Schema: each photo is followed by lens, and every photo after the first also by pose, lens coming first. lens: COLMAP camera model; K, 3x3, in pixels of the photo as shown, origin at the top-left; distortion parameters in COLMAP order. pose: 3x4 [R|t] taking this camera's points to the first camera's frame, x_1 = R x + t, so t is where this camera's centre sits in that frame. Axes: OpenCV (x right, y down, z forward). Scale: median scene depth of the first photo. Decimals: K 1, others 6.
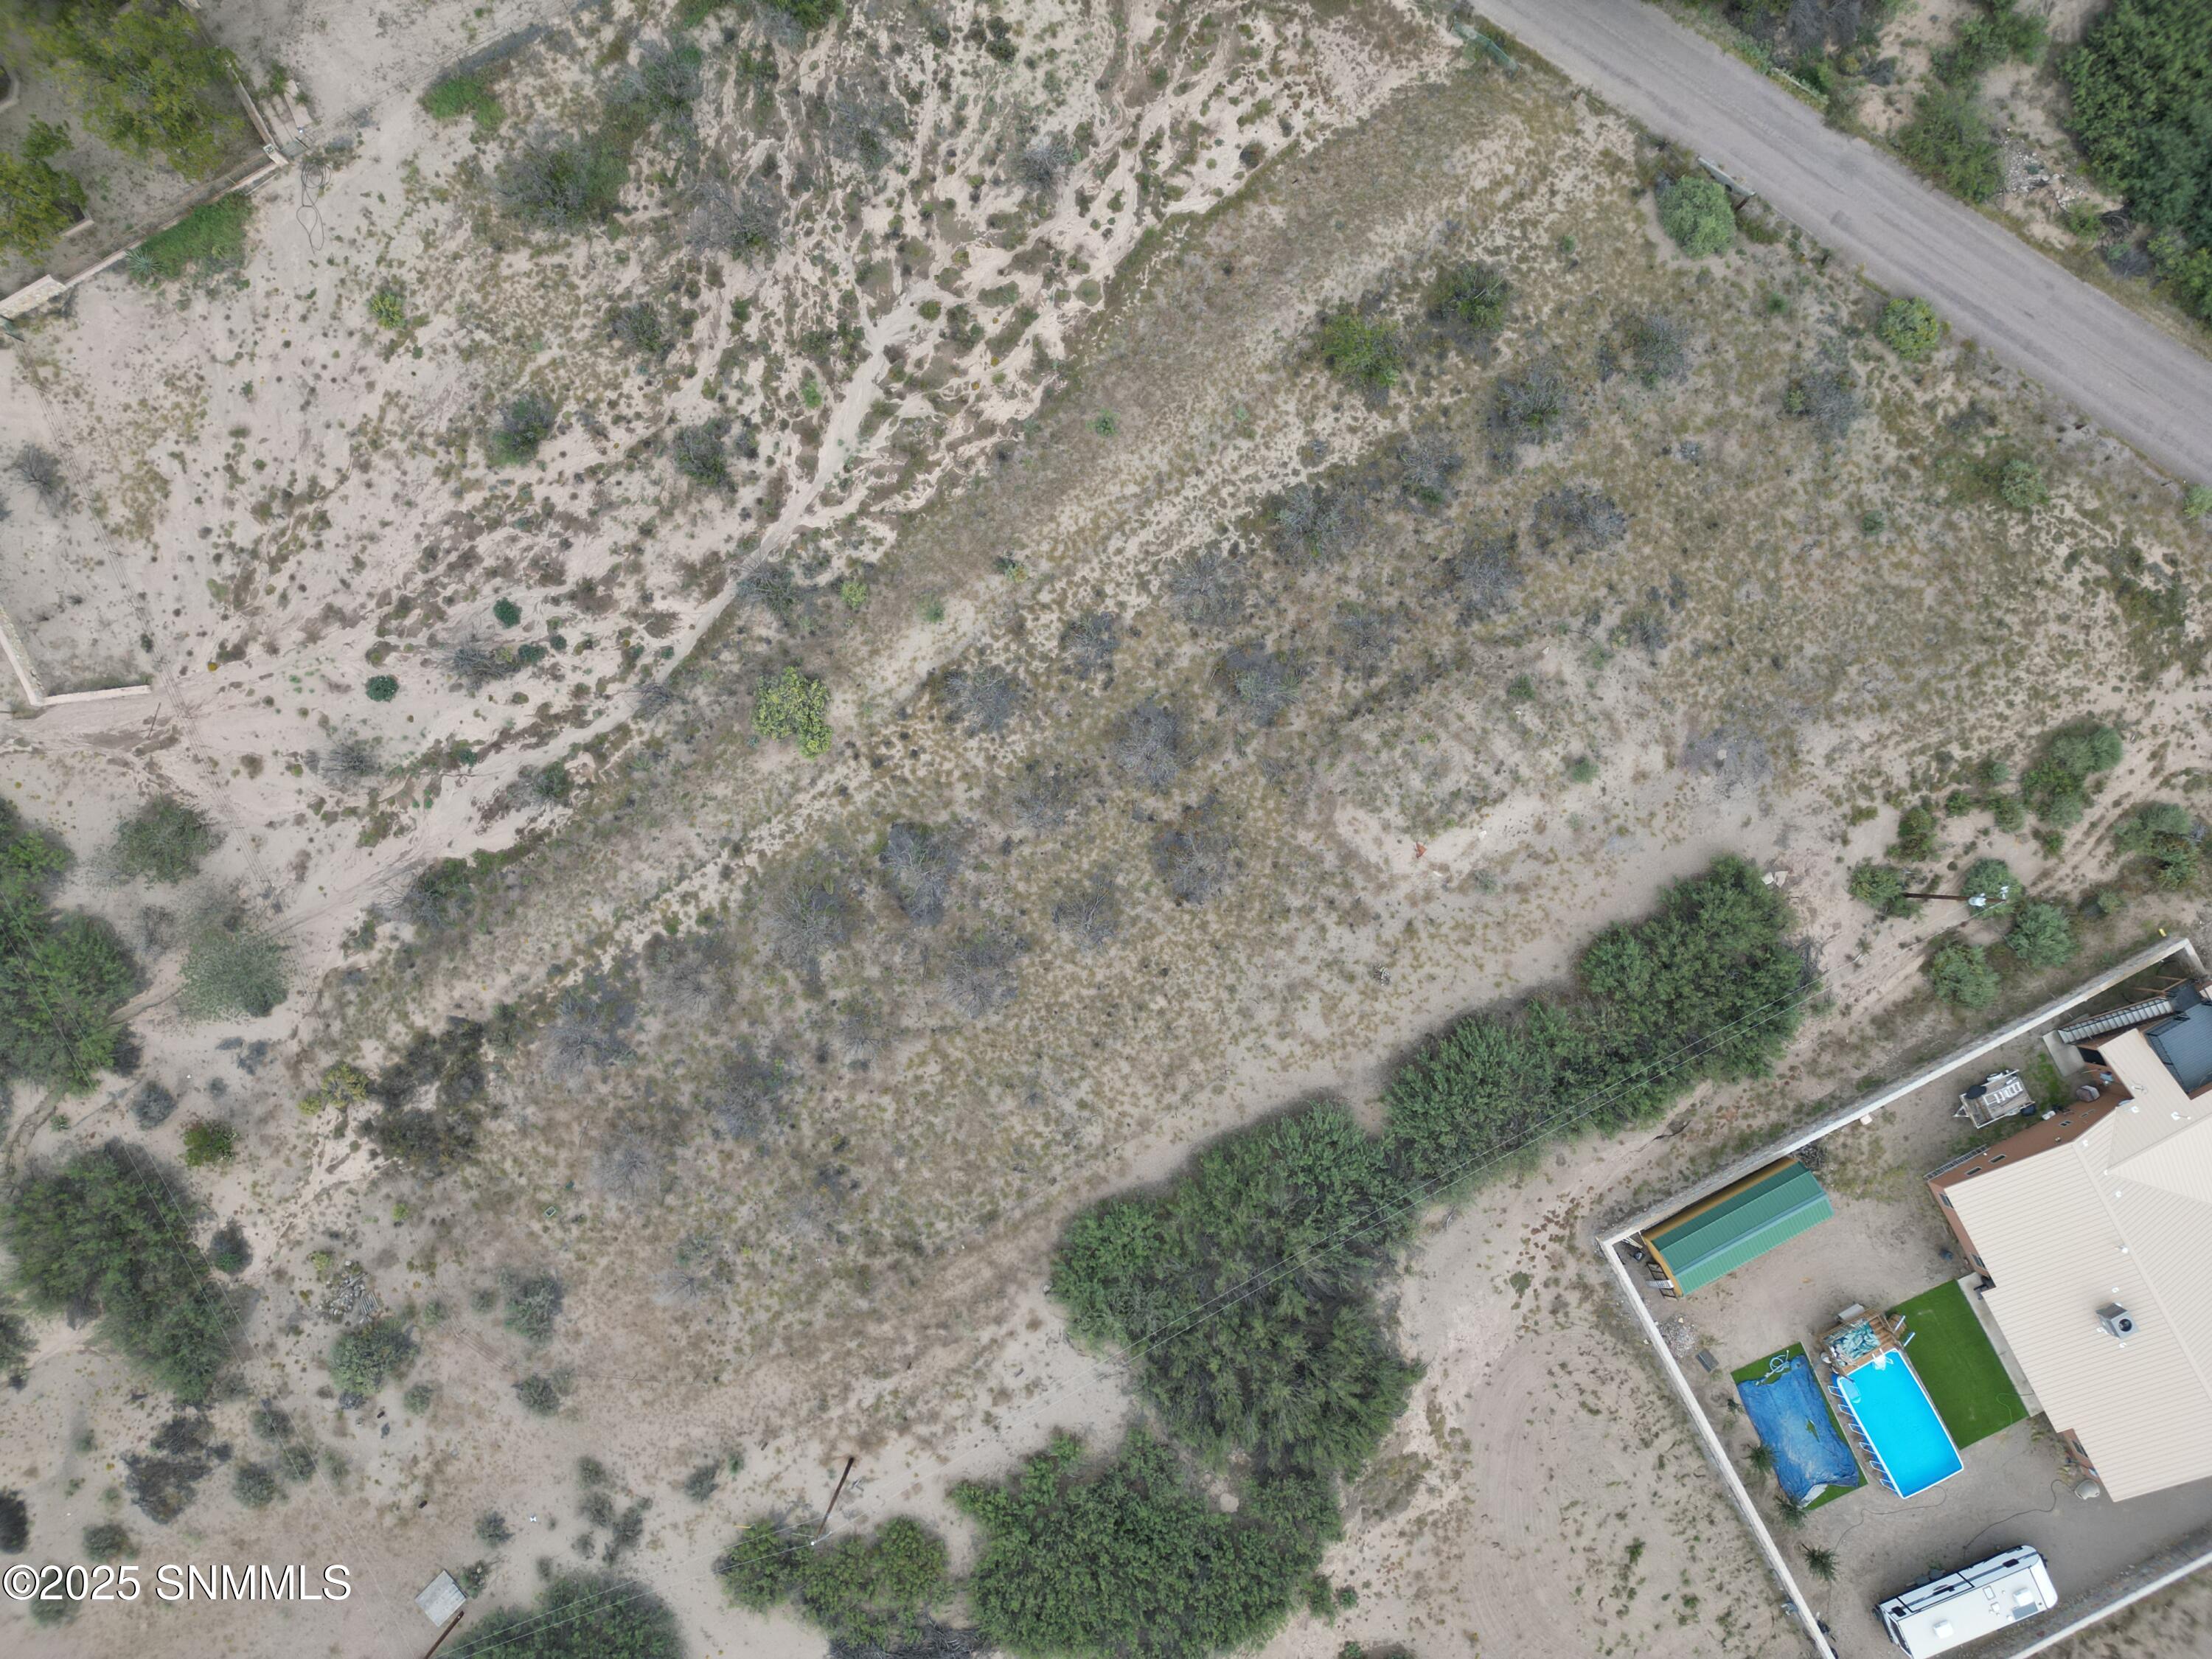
lens RADIAL K [[1537.4, 0, 1101.0], [0, 1537.4, 827.1], [0, 0, 1]] dist [0.073721, -0.079122]
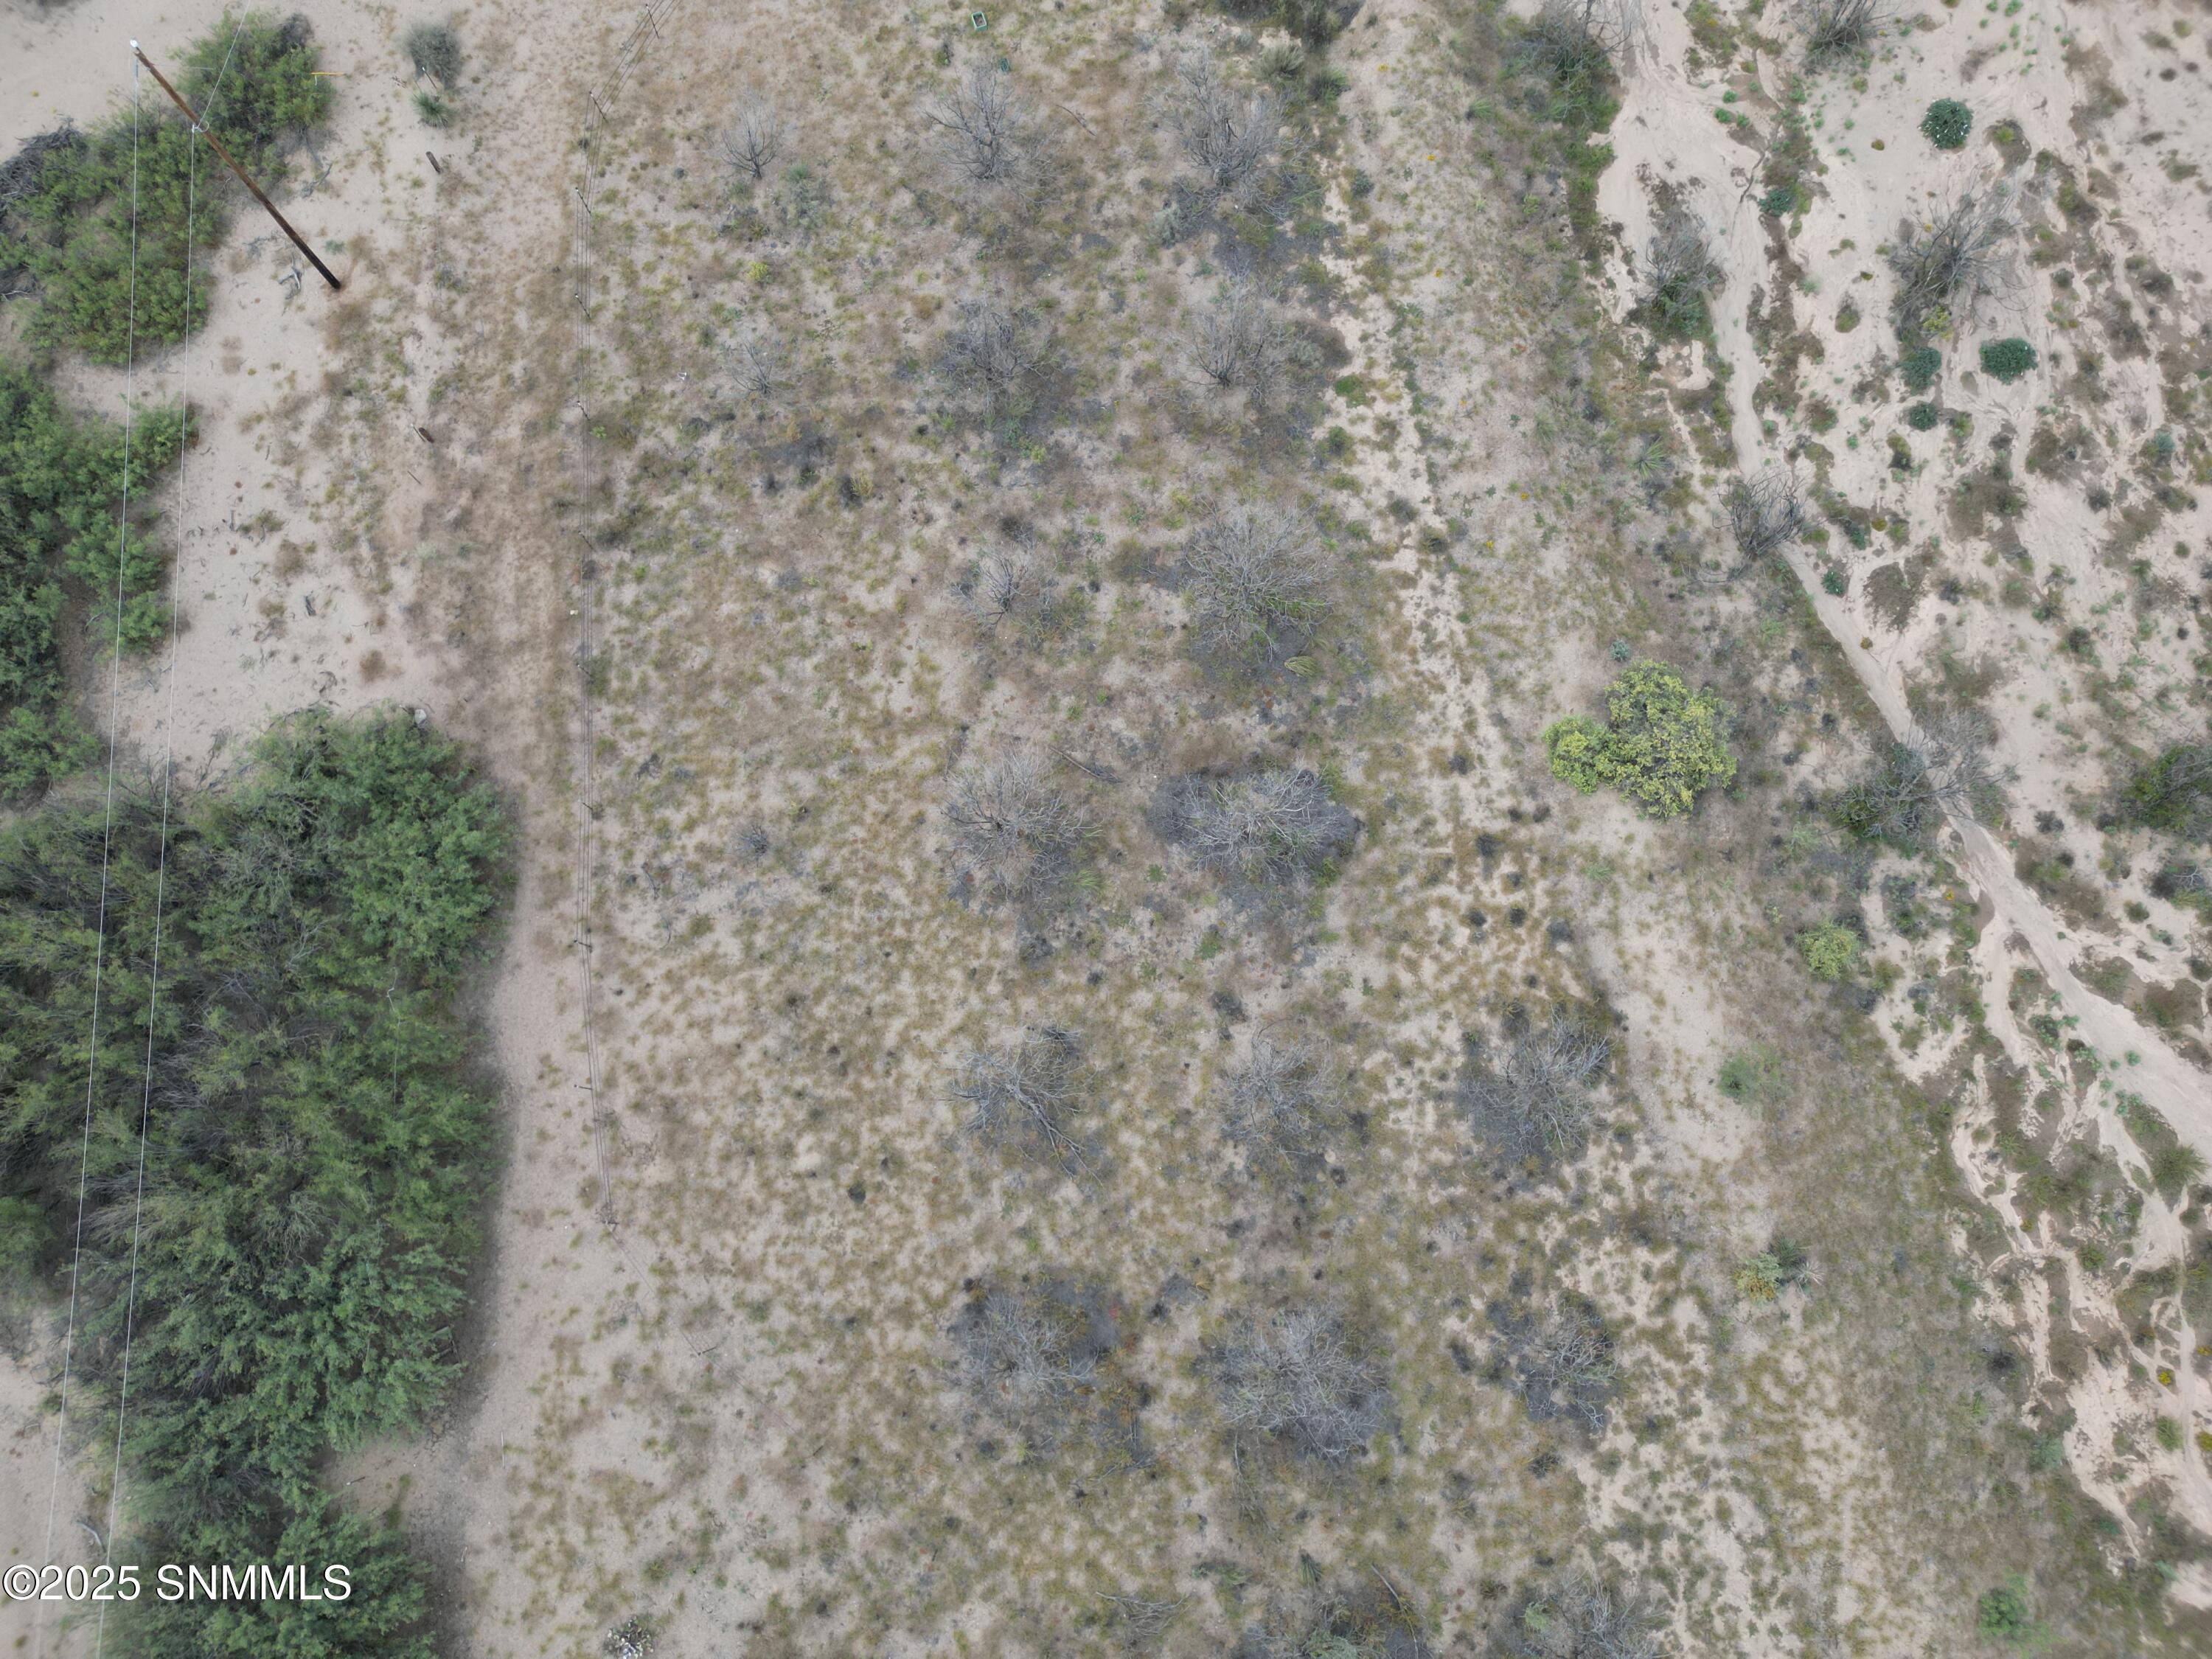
lens RADIAL K [[1521.2, 0, 1102.8], [0, 1521.2, 829.1], [0, 0, 1]] dist [0.076001, -0.075417]
pose [[-0.427970, 0.882344, -0.195734, 0.001435], [-0.903145, -0.409310, 0.129597, 0.009476], [0.034233, 0.232239, 0.972056, 0.503147]]
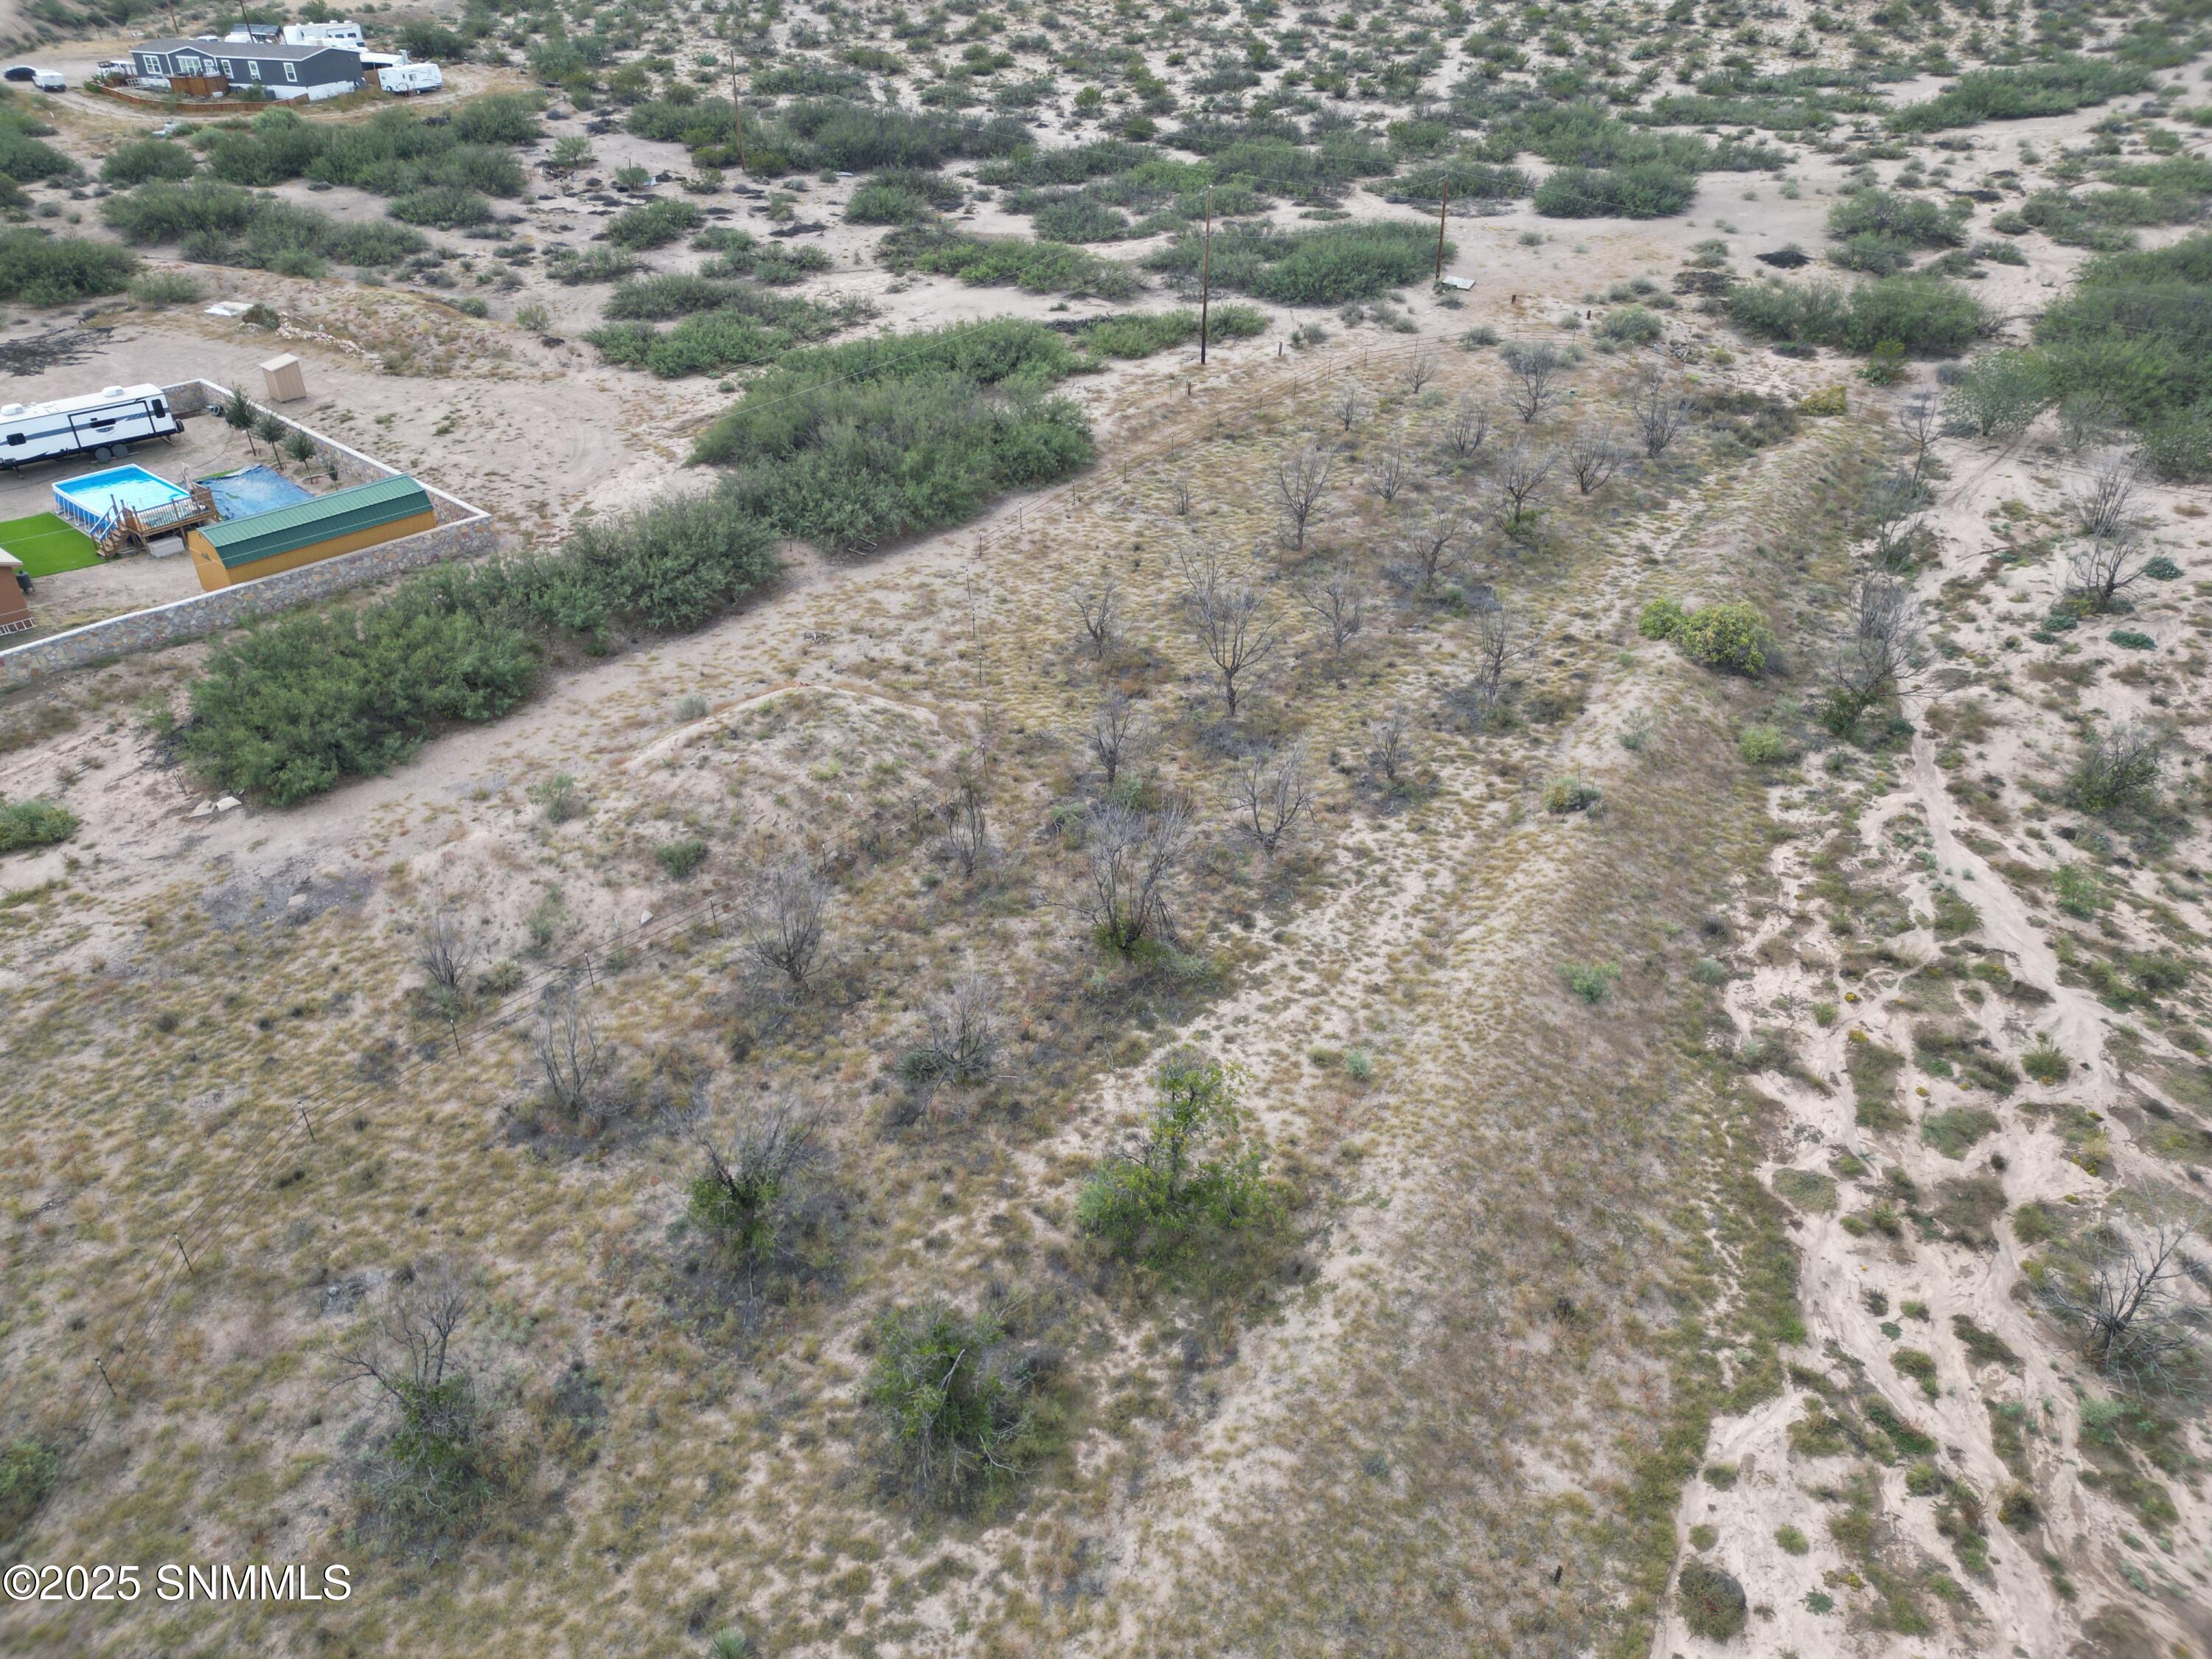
lens RADIAL K [[1538.9, 0, 1102.4], [0, 1538.9, 827.8], [0, 0, 1]] dist [0.089119, -0.097547]
pose [[-0.932162, 0.201907, -0.300511, 0.292524], [-0.361592, -0.477927, 0.800523, -0.584377], [0.018009, 0.854880, 0.518513, 0.689003]]
